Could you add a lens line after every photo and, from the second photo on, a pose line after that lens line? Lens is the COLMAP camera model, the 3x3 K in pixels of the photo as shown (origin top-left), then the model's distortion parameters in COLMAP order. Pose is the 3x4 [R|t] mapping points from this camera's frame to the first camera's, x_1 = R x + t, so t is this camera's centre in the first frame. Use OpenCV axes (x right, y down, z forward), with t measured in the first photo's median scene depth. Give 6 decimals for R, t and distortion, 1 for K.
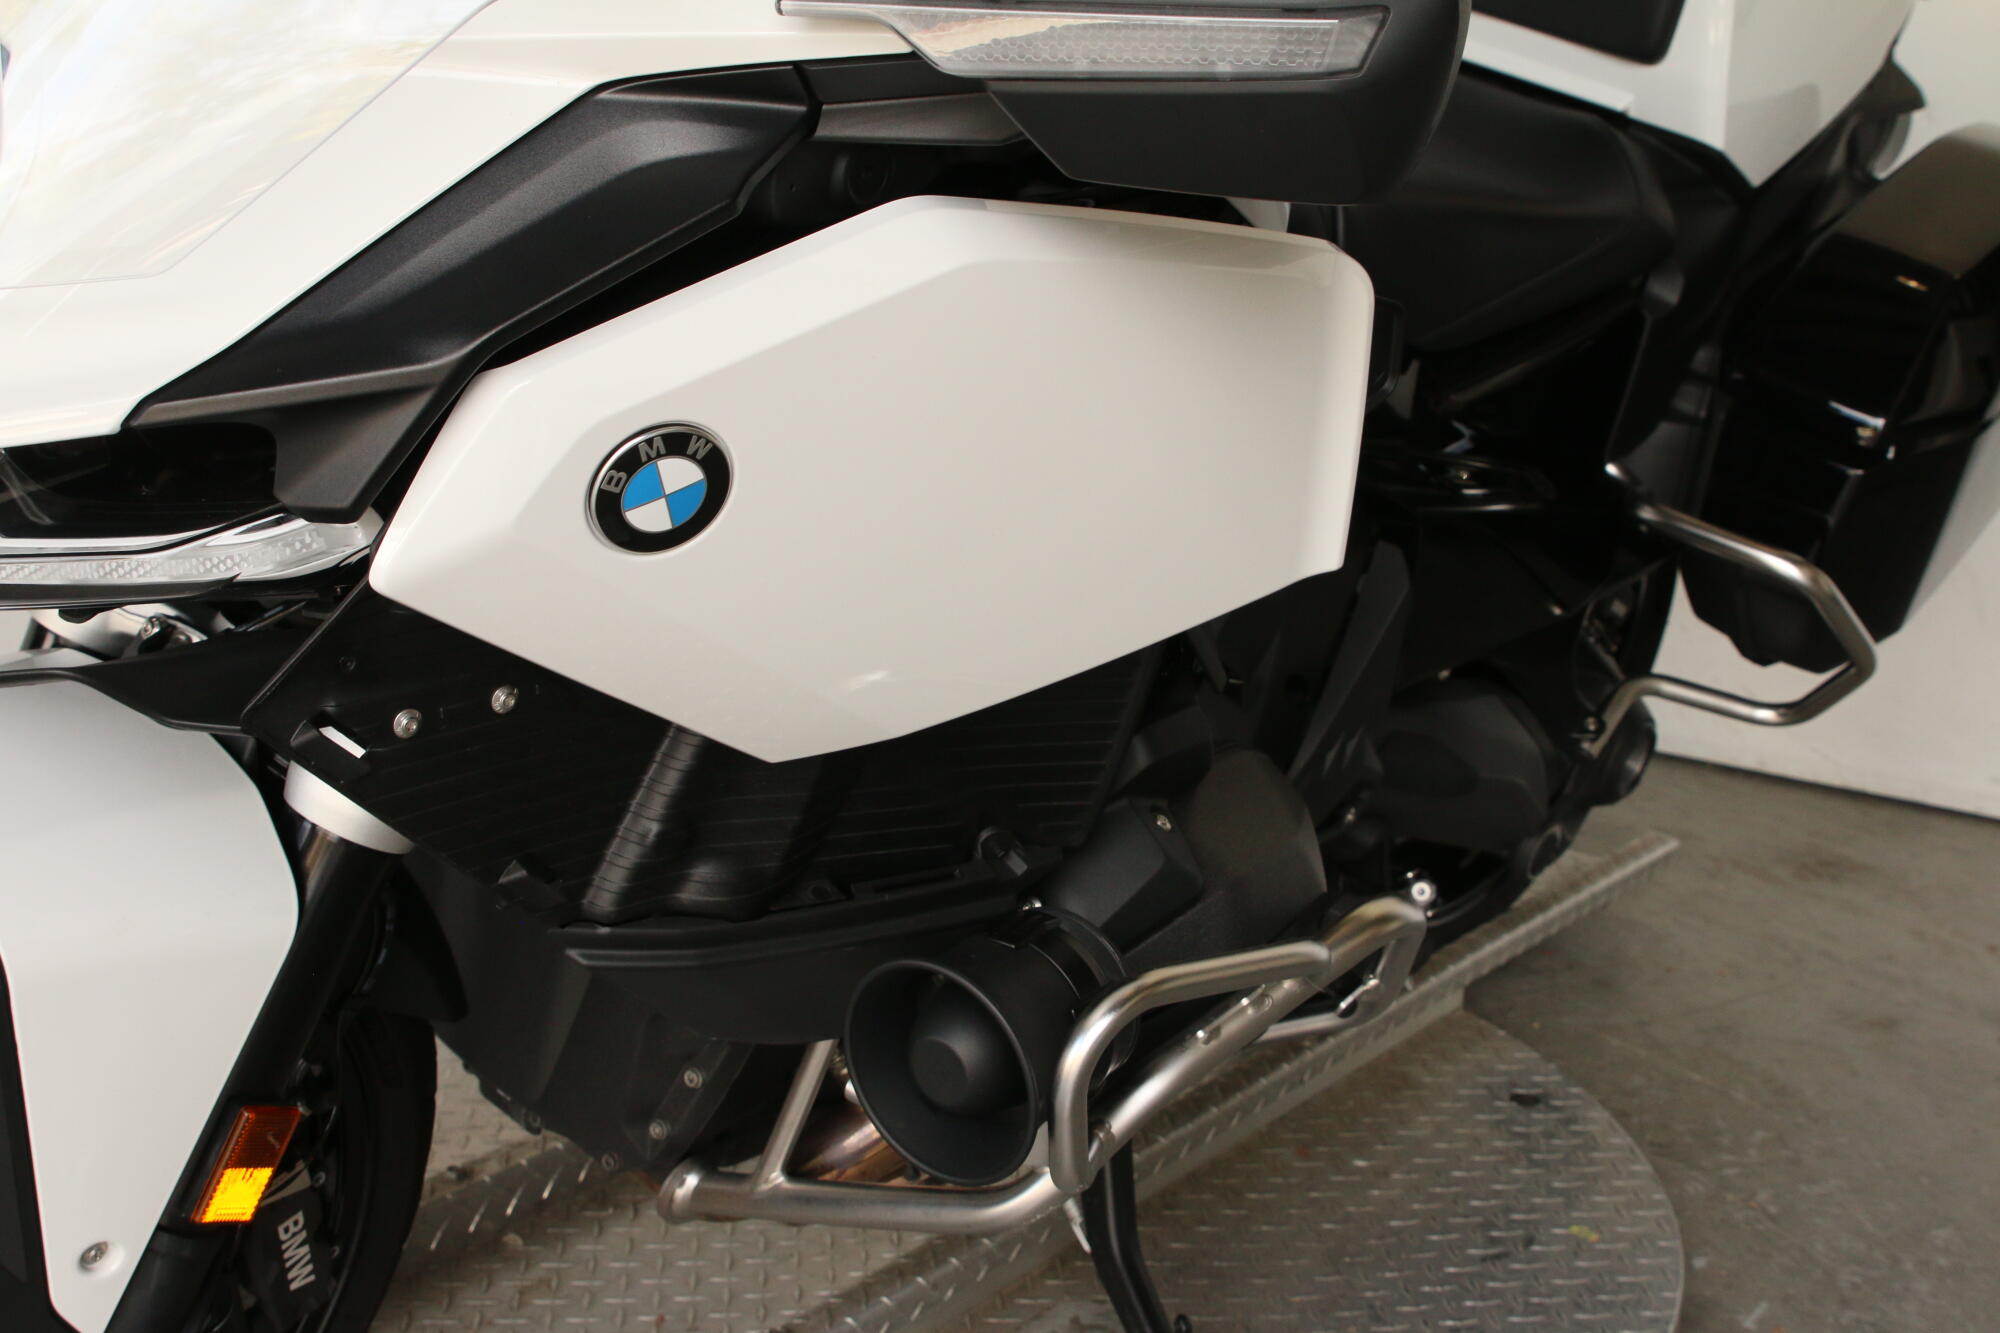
lens RADIAL K [[2397.6, 0, 983.1], [0, 2397.6, 699.6], [0, 0, 1]] dist [-0.082612, 0.000000]
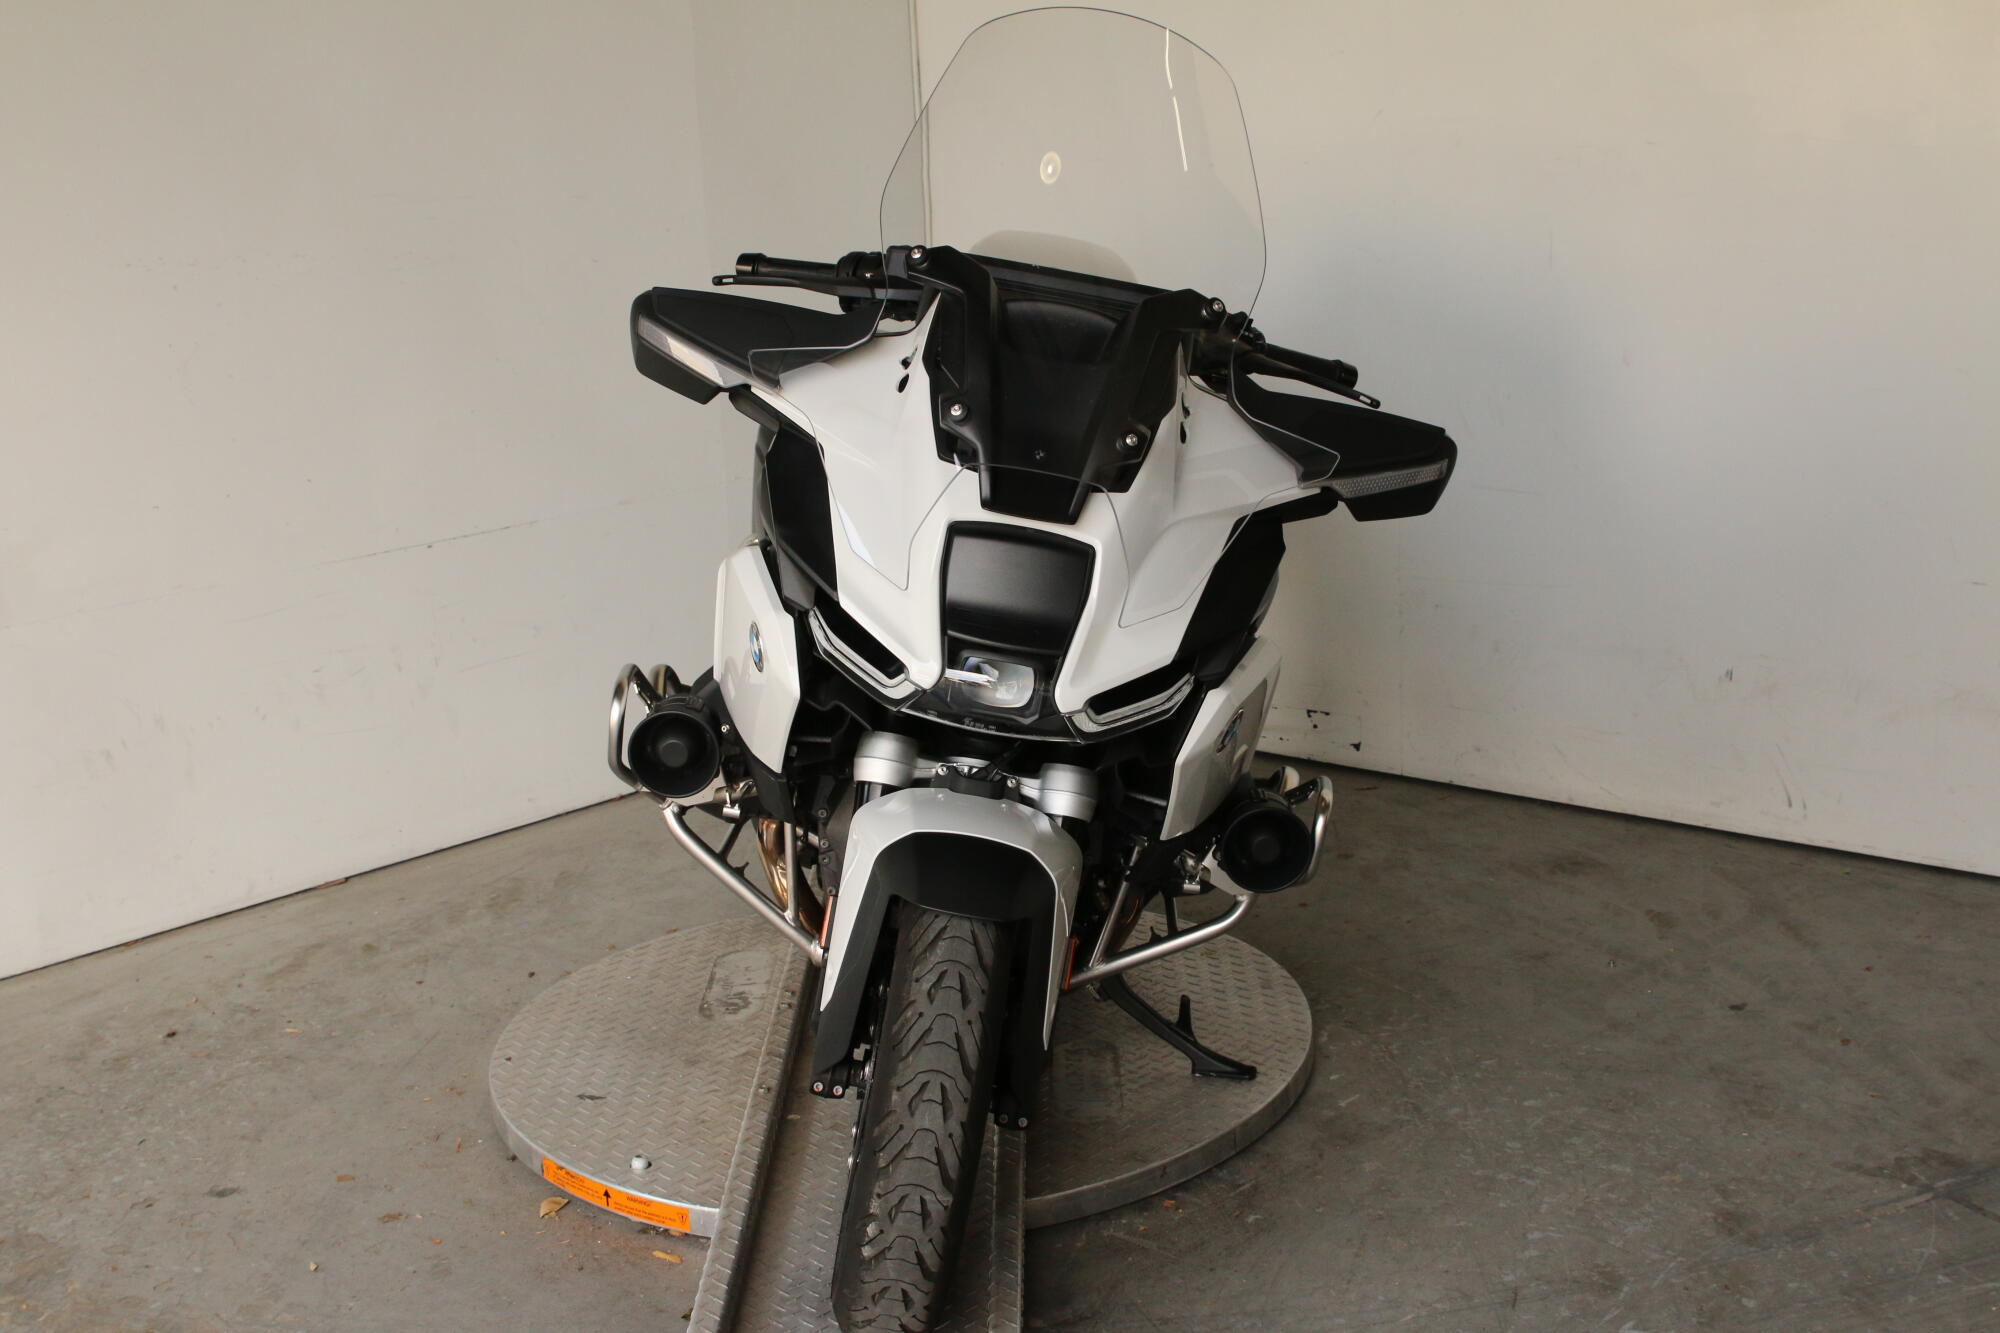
lens RADIAL K [[2397.6, 0, 996.9], [0, 2397.6, 667.5], [0, 0, 1]] dist [-0.082612, 0.000000]
pose [[0.985015, -0.046430, -0.166100, 0.395226], [0.038130, 0.997876, -0.052815, 0.016860], [0.168200, 0.045690, 0.984694, -0.890228]]
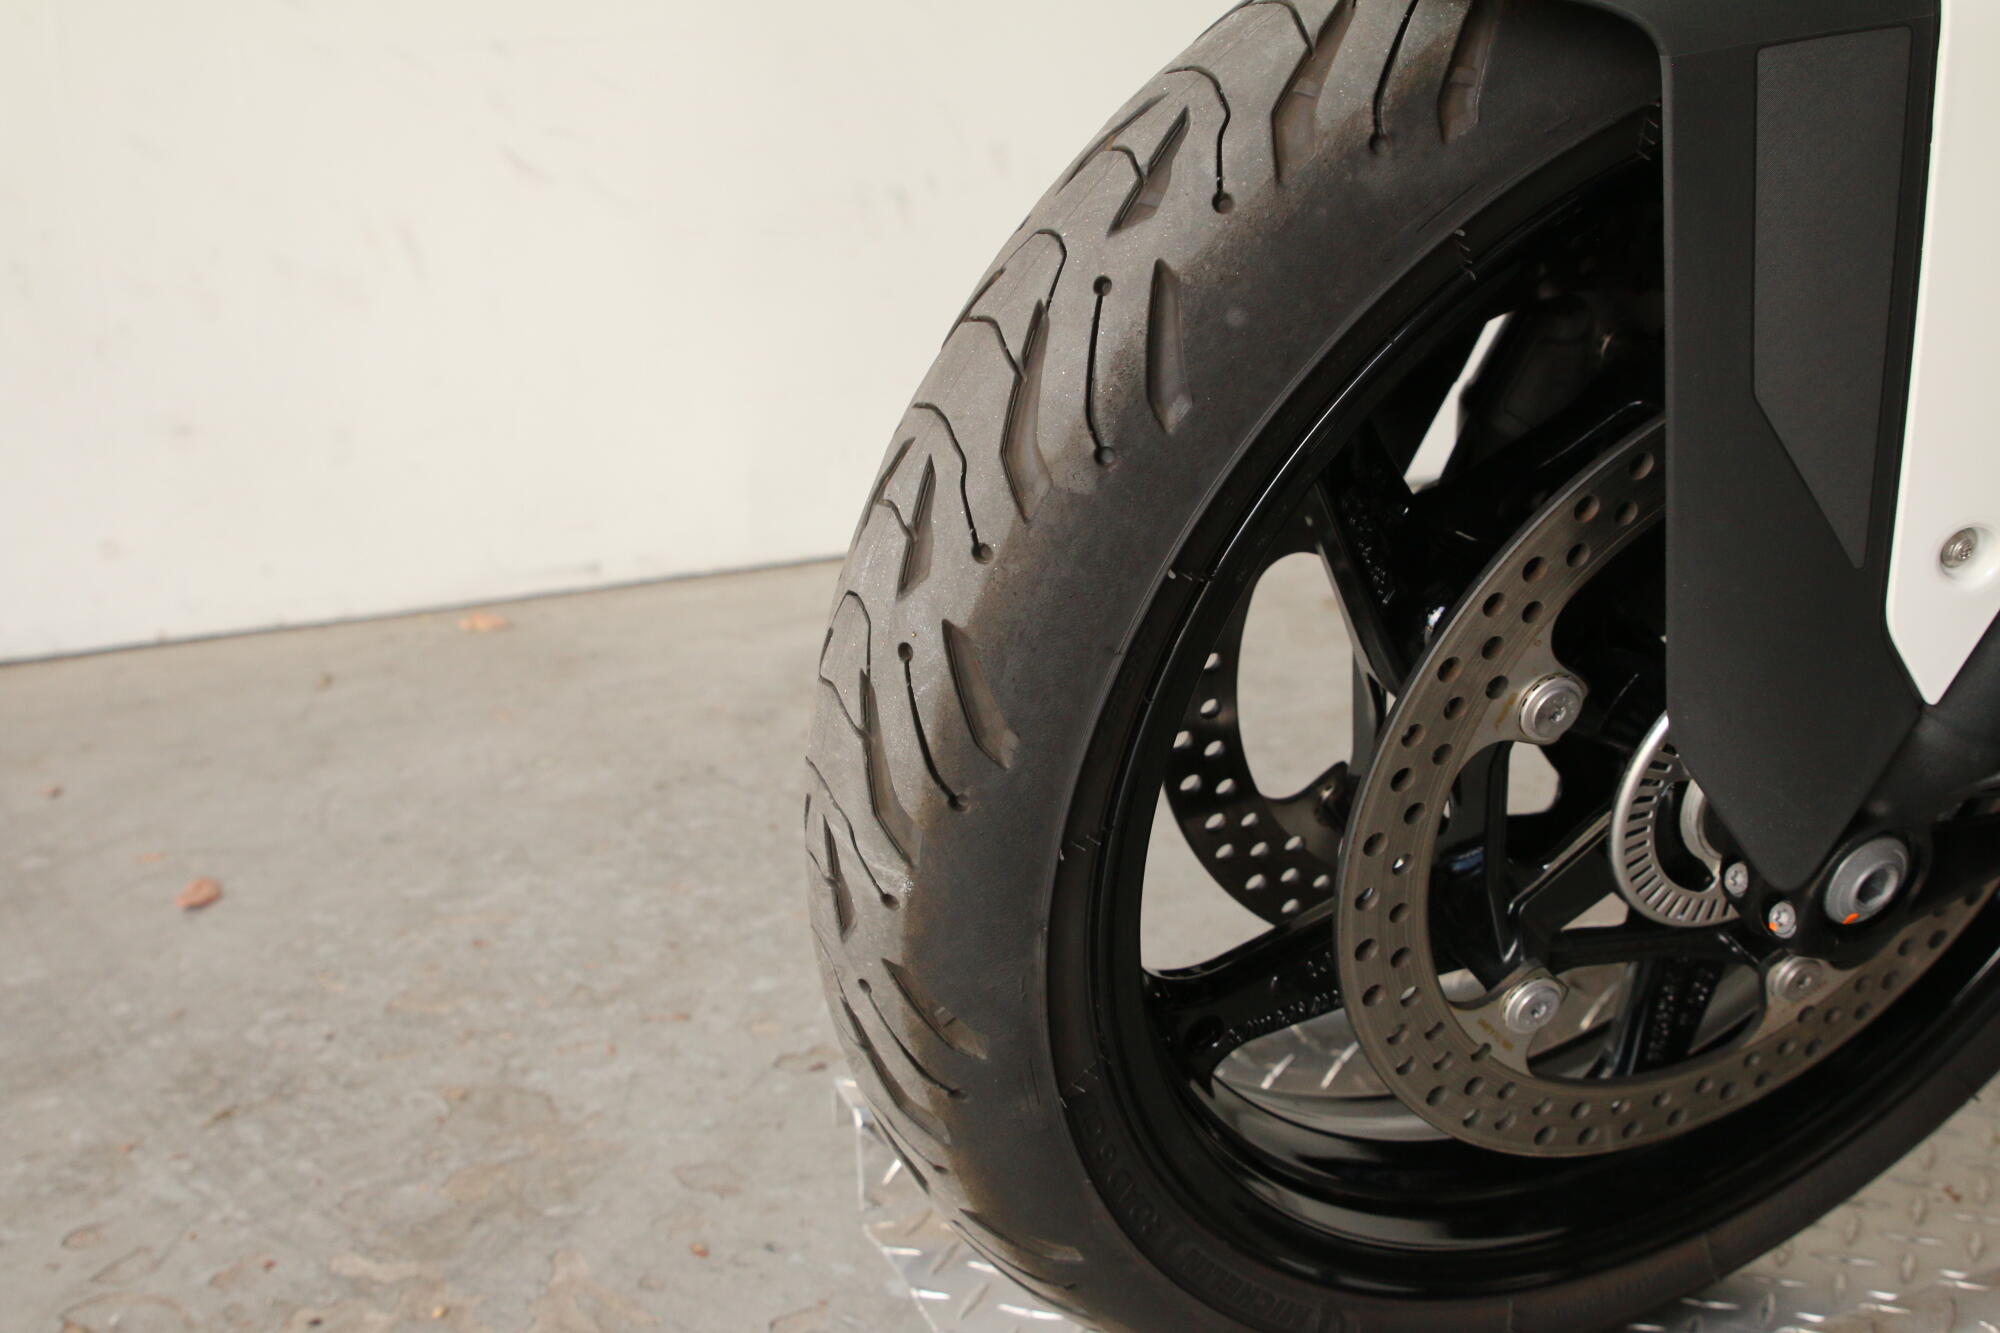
lens RADIAL K [[2397.6, 0, 968.0], [0, 2397.6, 662.6], [0, 0, 1]] dist [-0.082612, 0.000000]
pose [[0.861466, 0.086558, -0.500384, -0.171932], [-0.085169, 0.996036, 0.025669, 0.162696], [0.500622, 0.020504, 0.865423, 0.193775]]
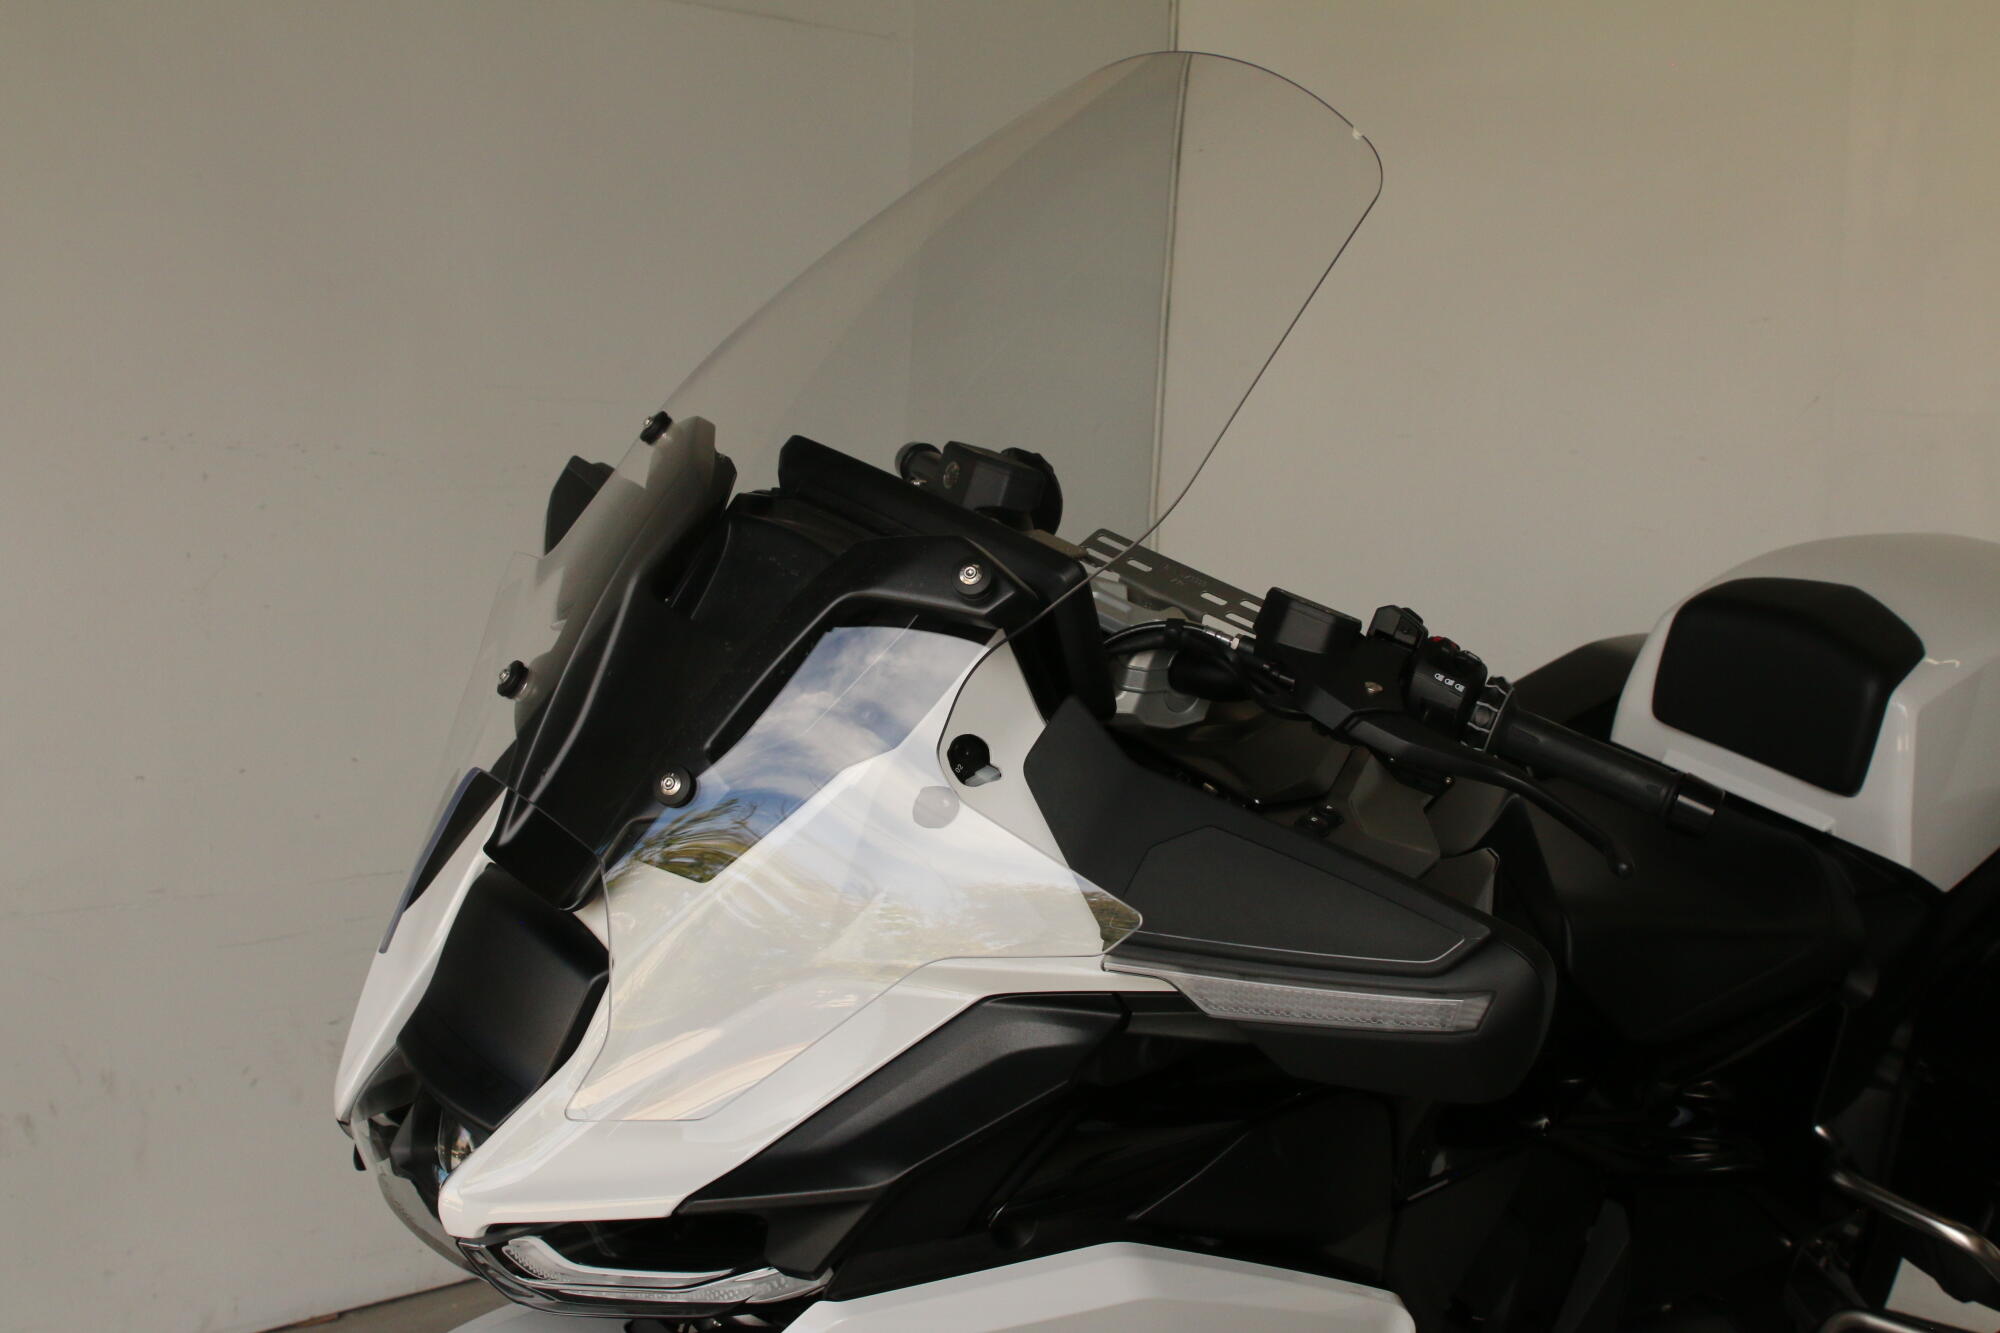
lens RADIAL K [[2397.6, 0, 975.3], [0, 2397.6, 672.2], [0, 0, 1]] dist [-0.082612, 0.000000]
pose [[0.986915, 0.015984, -0.160449, 0.036961], [-0.046396, 0.981142, -0.187637, -0.085010], [0.154424, 0.192626, 0.969045, -0.262563]]
